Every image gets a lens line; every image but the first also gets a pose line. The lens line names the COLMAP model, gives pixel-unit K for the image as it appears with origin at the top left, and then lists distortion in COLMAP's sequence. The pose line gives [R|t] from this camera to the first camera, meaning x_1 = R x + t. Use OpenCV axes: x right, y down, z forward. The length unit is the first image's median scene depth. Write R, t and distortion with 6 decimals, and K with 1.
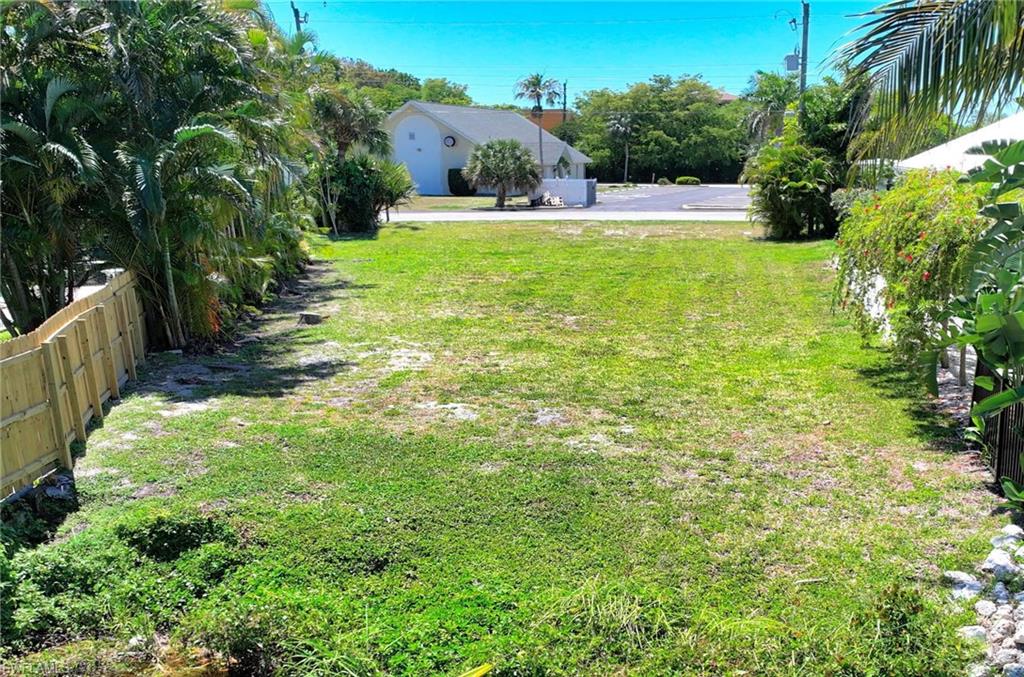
lens RADIAL K [[926.3, 0, 512.0], [0, 926.3, 338.5], [0, 0, 1]] dist [-0.047200, -0.000648]
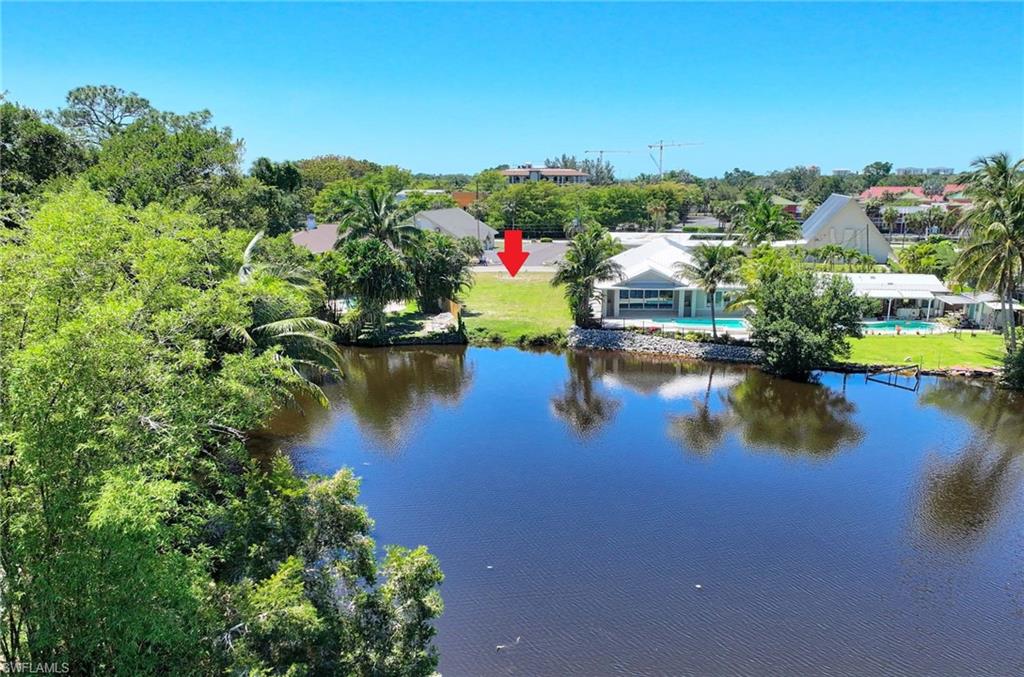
lens RADIAL K [[926.3, 0, 512.0], [0, 926.3, 338.5], [0, 0, 1]] dist [-0.047200, -0.000648]
pose [[0.989871, -0.013865, 0.141288, -0.147977], [0.014316, 0.999895, -0.002175, 0.036792], [-0.141243, 0.004176, 0.989966, -0.859653]]
